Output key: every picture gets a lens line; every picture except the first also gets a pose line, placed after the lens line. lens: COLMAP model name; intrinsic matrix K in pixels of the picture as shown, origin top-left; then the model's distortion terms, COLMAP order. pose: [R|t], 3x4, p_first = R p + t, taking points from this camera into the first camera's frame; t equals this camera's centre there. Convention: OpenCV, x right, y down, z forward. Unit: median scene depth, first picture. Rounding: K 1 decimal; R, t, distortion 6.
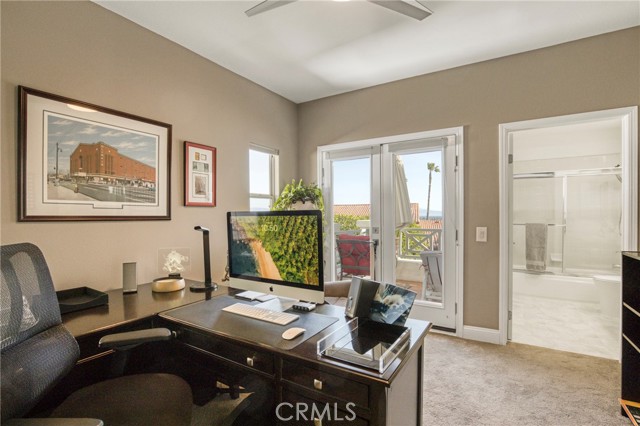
lens RADIAL K [[297.0, 0, 320.0], [0, 297.0, 213.0], [0, 0, 1]] dist [-0.024987, 0.000091]
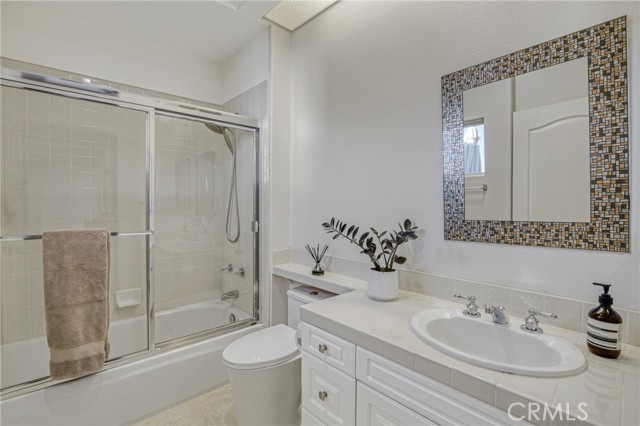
lens RADIAL K [[297.0, 0, 320.0], [0, 297.0, 213.0], [0, 0, 1]] dist [-0.024987, 0.000091]
pose [[0.248454, -0.033111, 0.968077, 0.349778], [-0.002396, 0.999392, 0.034797, 0.000175], [-0.968641, -0.010965, 0.248224, 0.467125]]
